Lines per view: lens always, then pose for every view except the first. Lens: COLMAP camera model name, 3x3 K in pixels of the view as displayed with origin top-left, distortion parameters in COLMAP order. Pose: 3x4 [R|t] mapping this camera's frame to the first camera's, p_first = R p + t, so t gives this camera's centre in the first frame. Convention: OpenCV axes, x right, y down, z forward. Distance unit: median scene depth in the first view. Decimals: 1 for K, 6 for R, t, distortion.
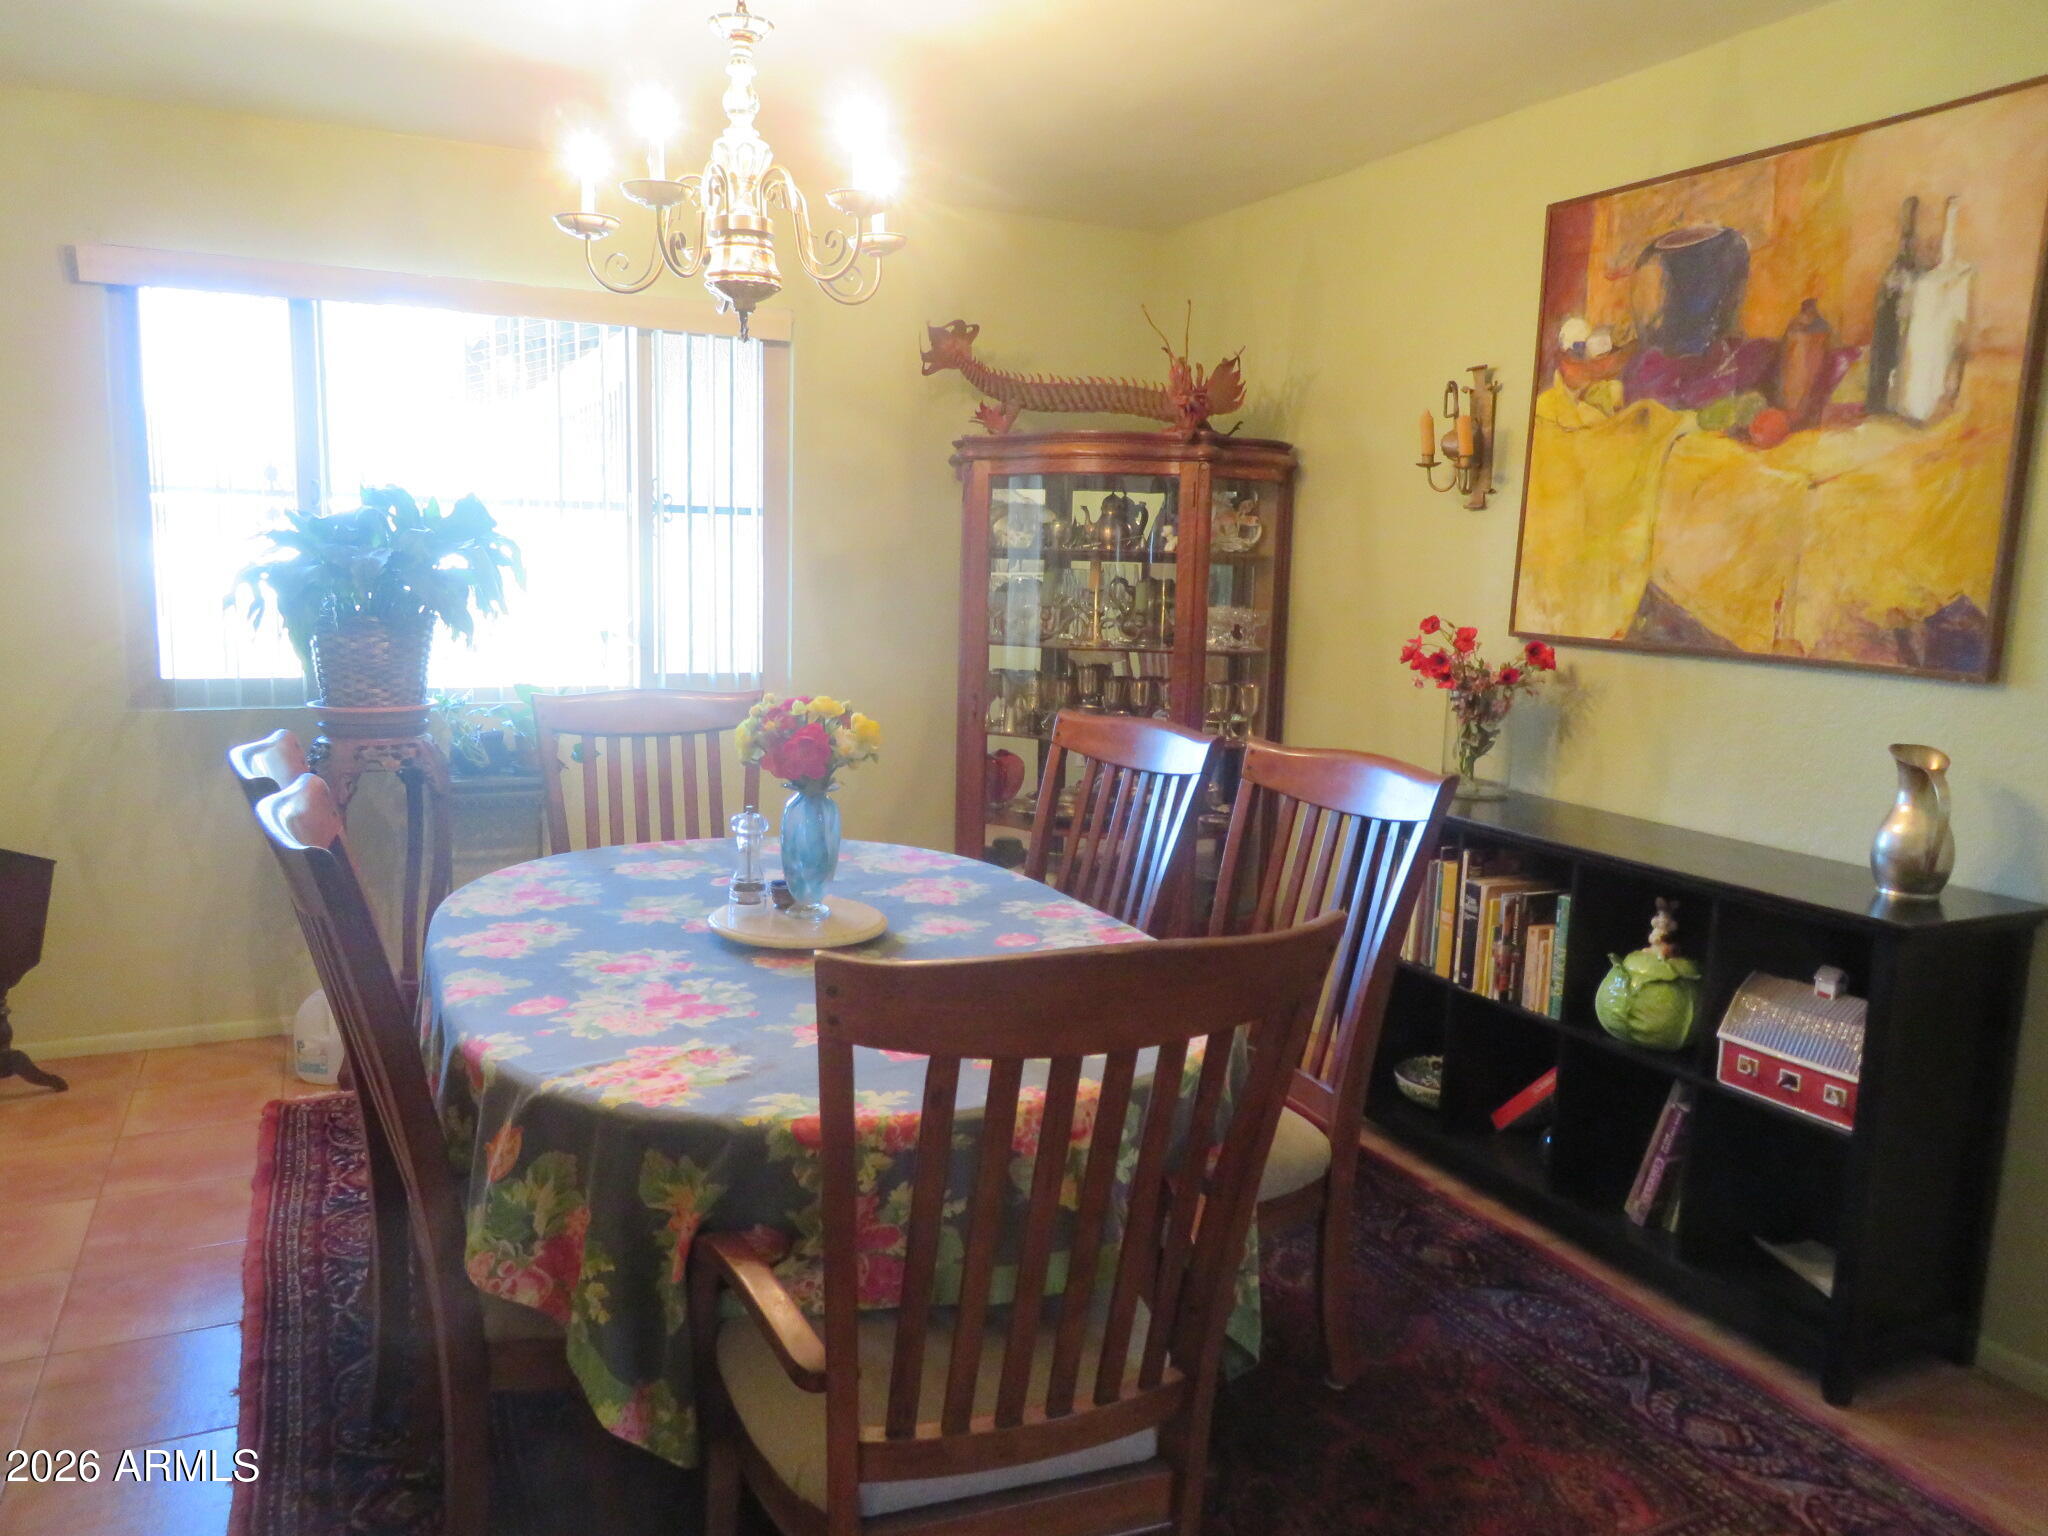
lens RADIAL K [[1476.9, 0, 1017.9], [0, 1476.9, 769.0], [0, 0, 1]] dist [-0.003086, 0.008951]
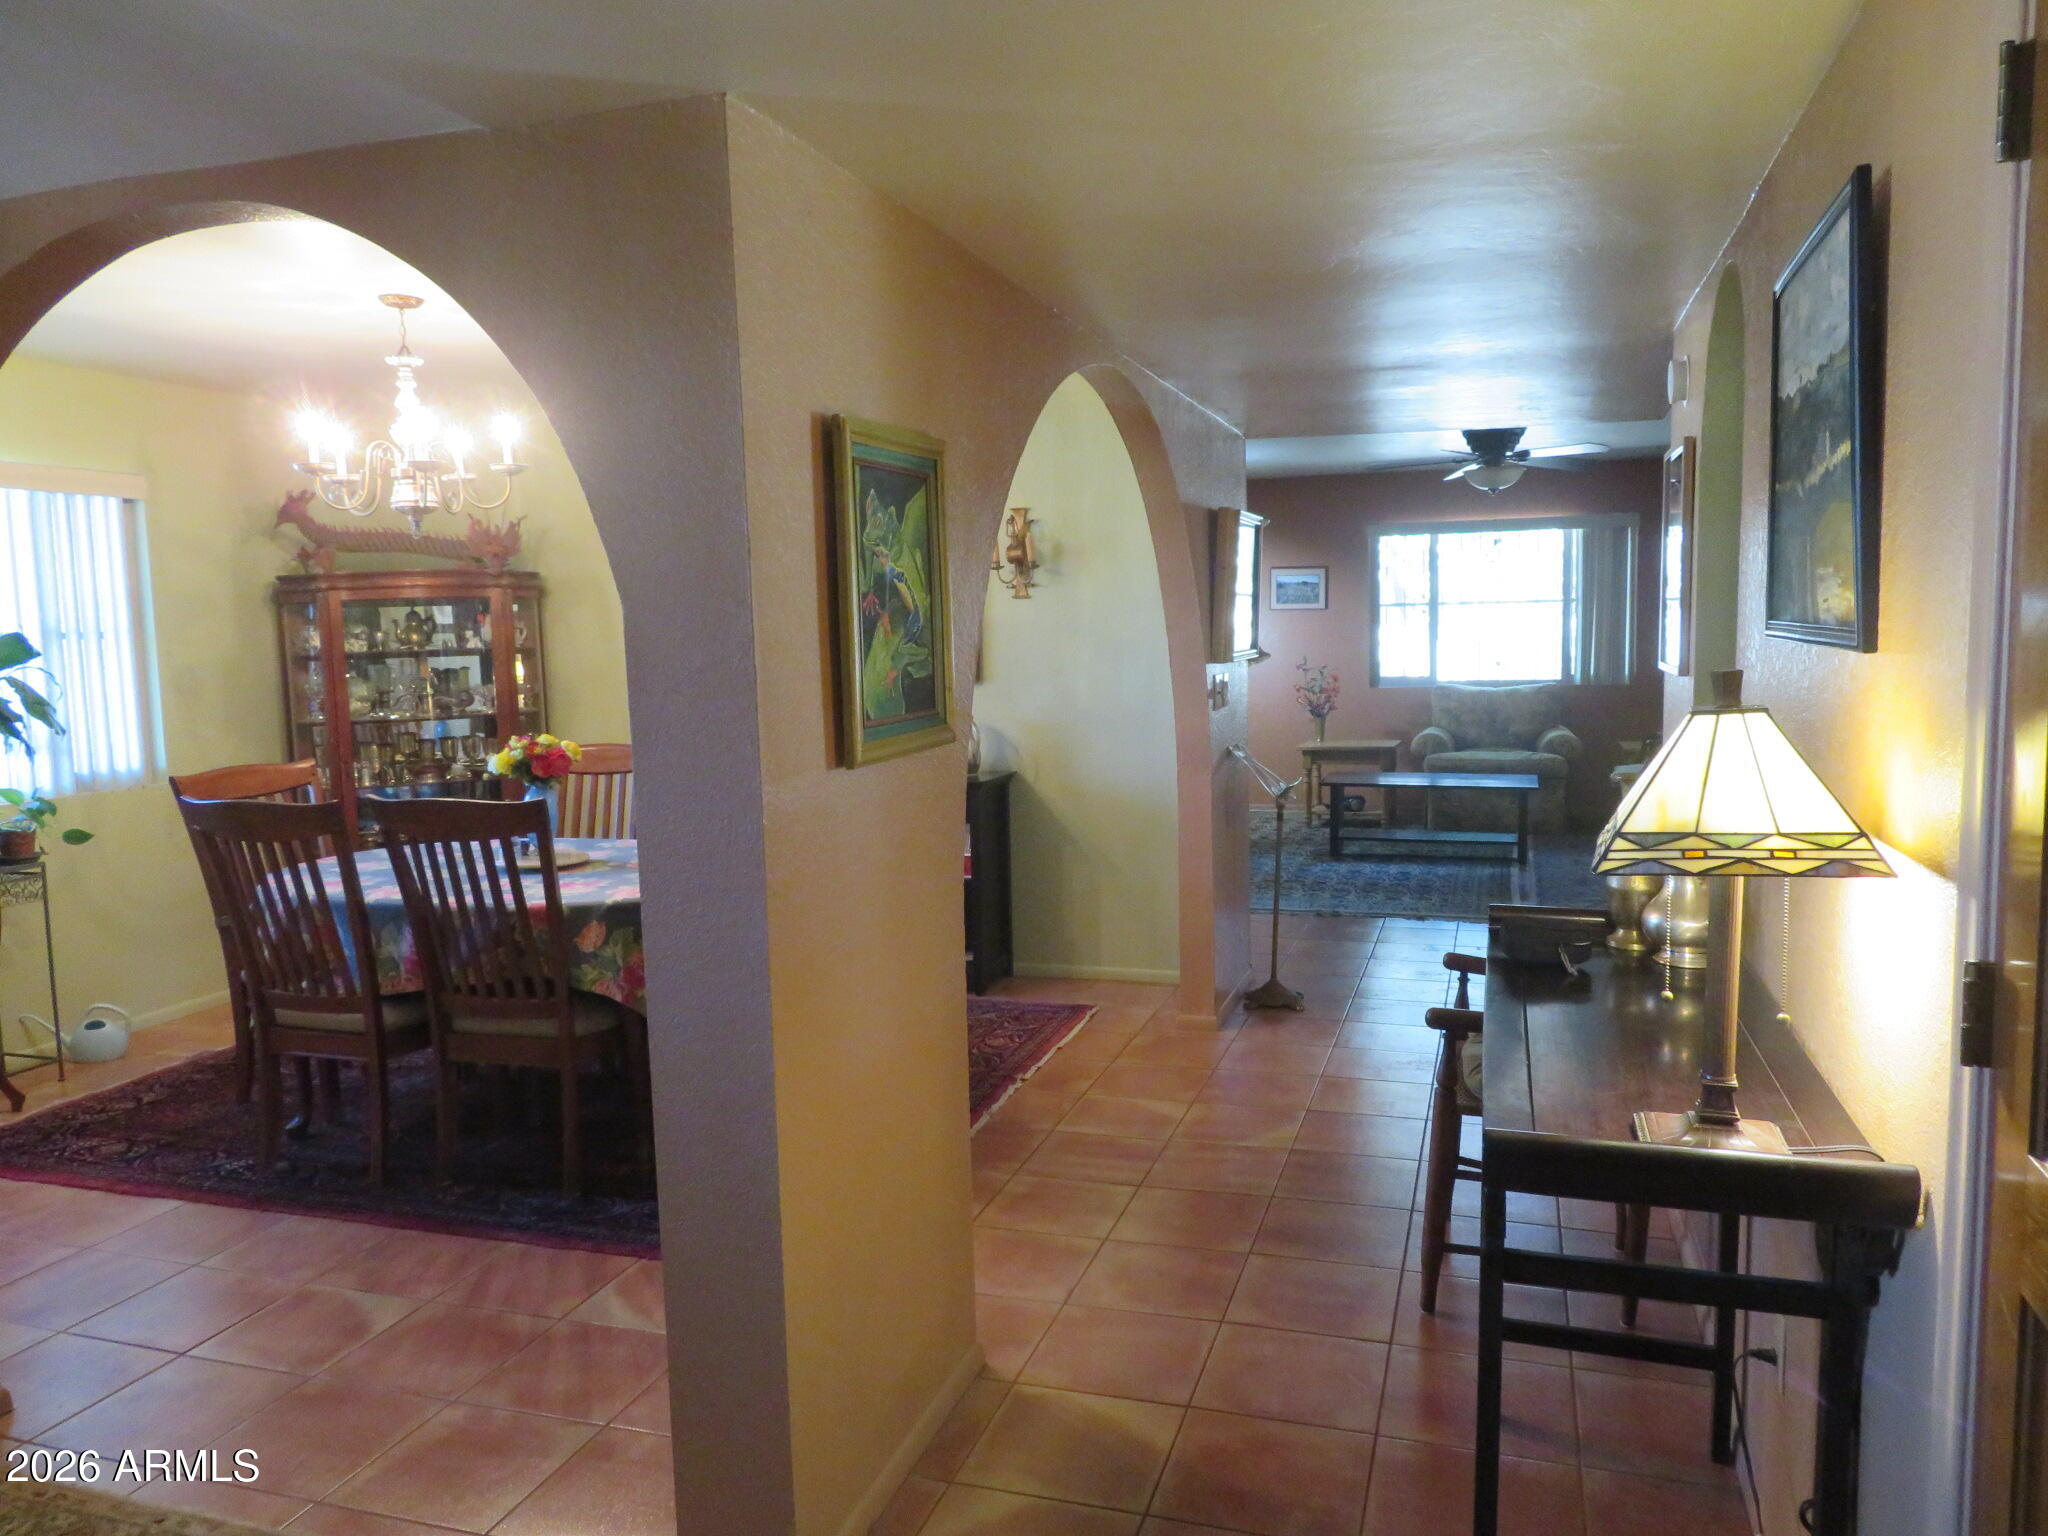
lens RADIAL K [[1476.9, 0, 1009.5], [0, 1476.9, 762.1], [0, 0, 1]] dist [-0.003086, 0.008951]
pose [[0.699091, -0.115302, 0.705675, -0.719972], [0.152140, 0.988300, 0.010761, 0.038089], [-0.698659, 0.099839, 0.708454, -0.503042]]
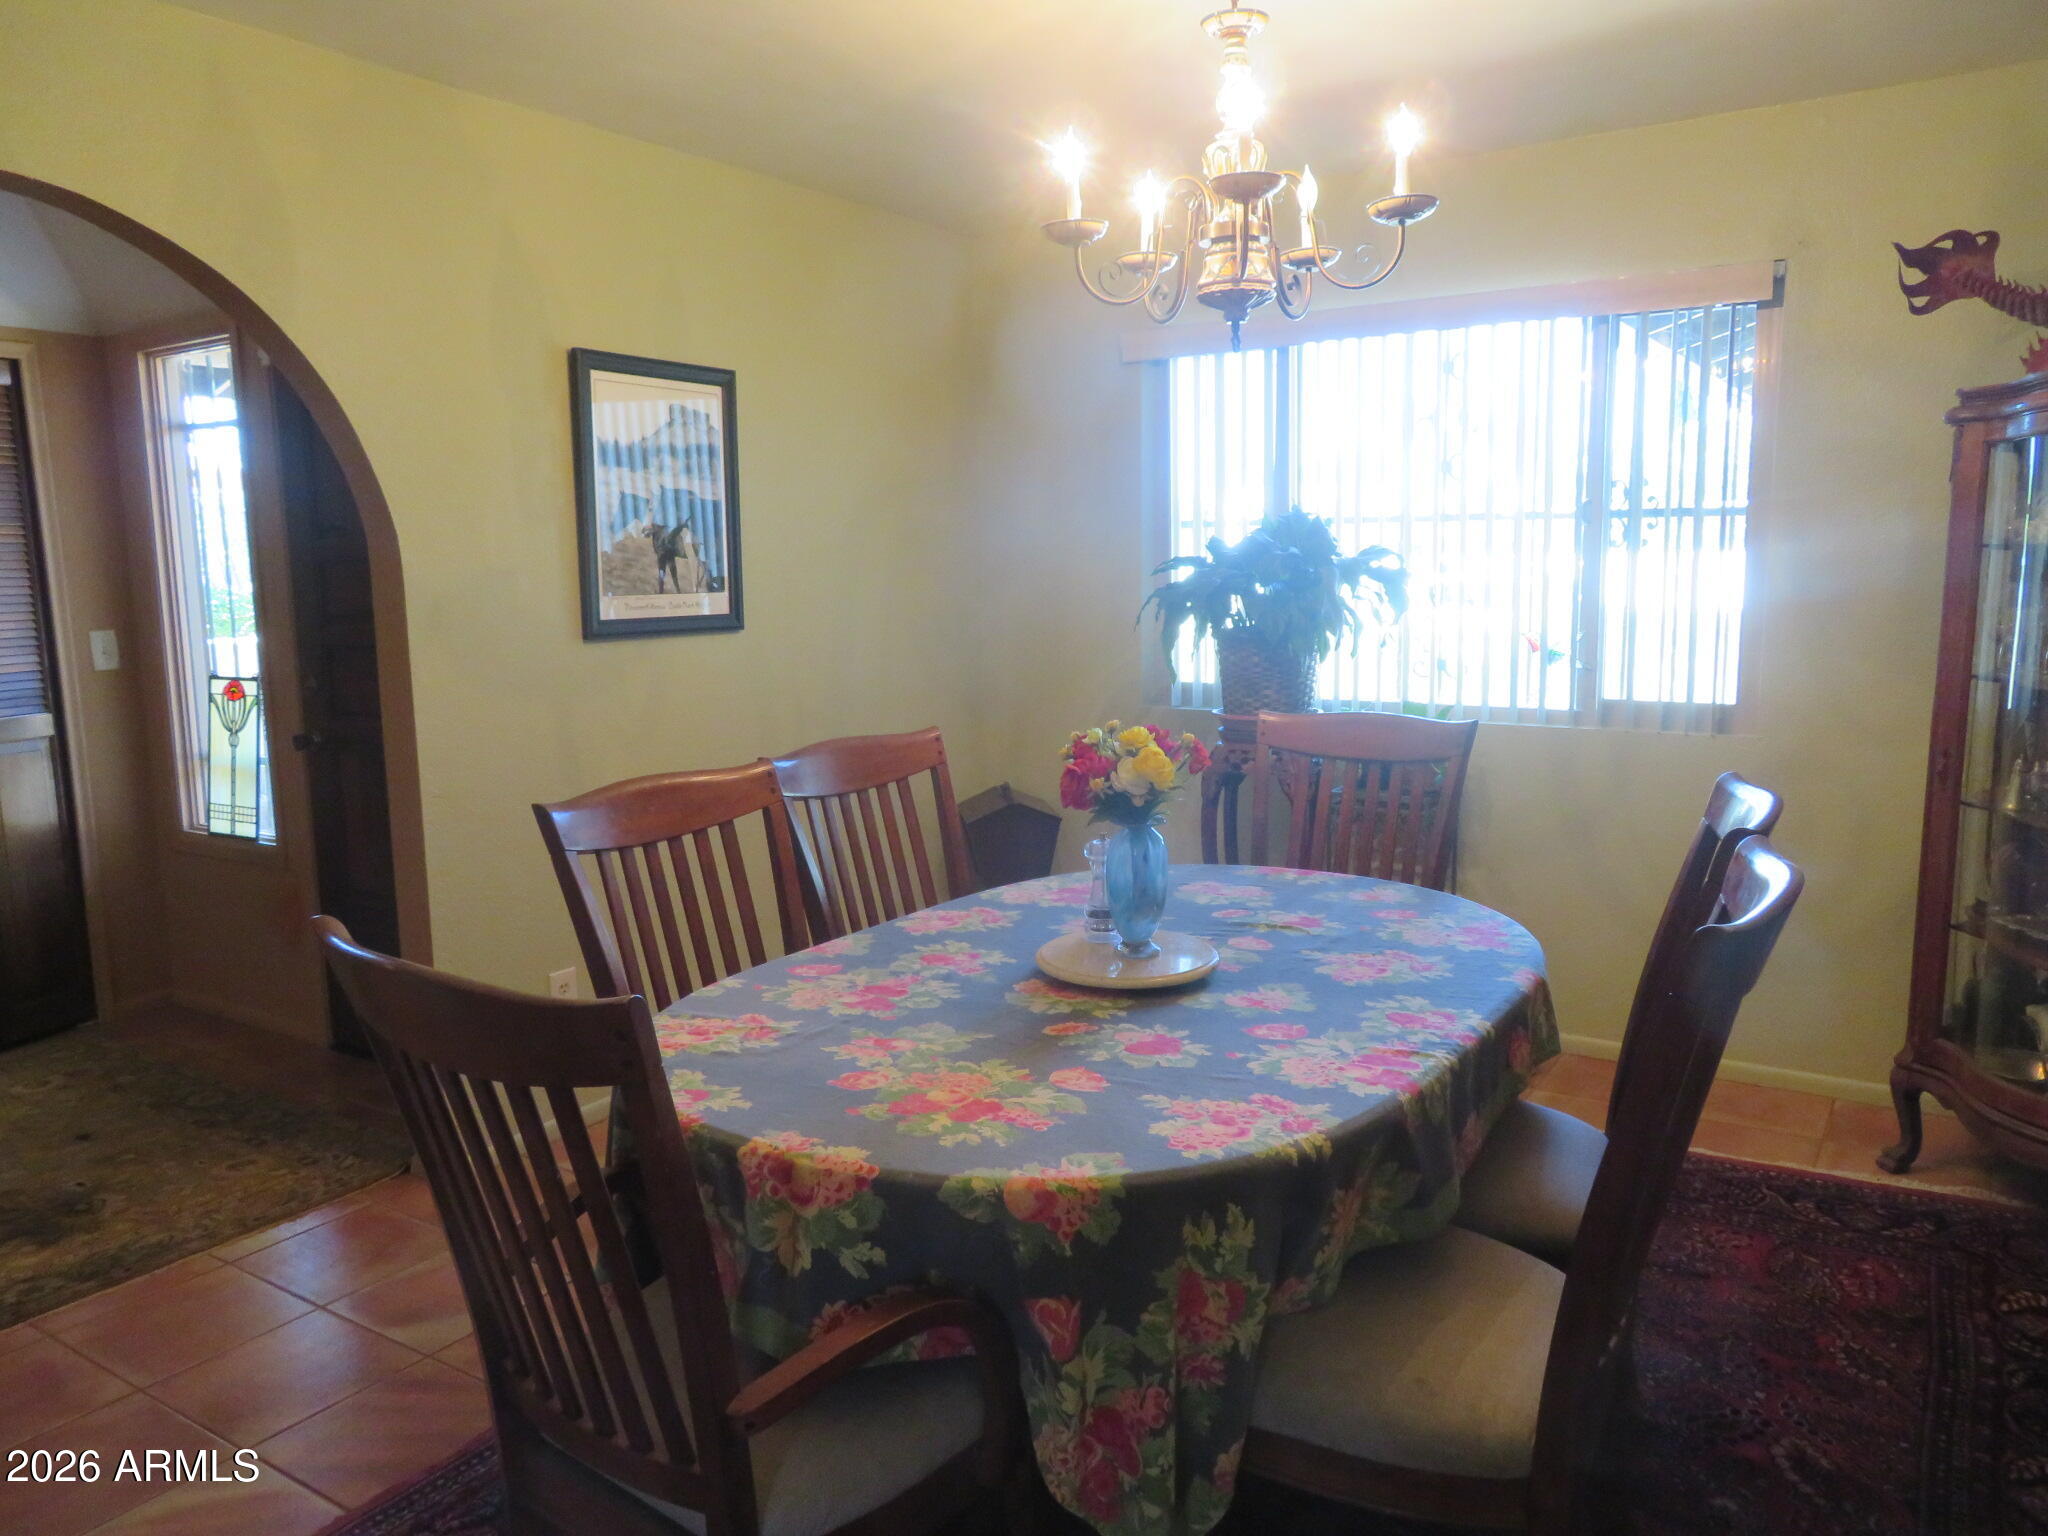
lens RADIAL K [[1476.9, 0, 1020.0], [0, 1476.9, 766.9], [0, 0, 1]] dist [-0.003086, 0.008951]
pose [[0.519640, 0.089606, -0.849673, 0.597977], [-0.095521, 0.994343, 0.046444, -0.056101], [0.849029, 0.057028, 0.525260, 0.412411]]
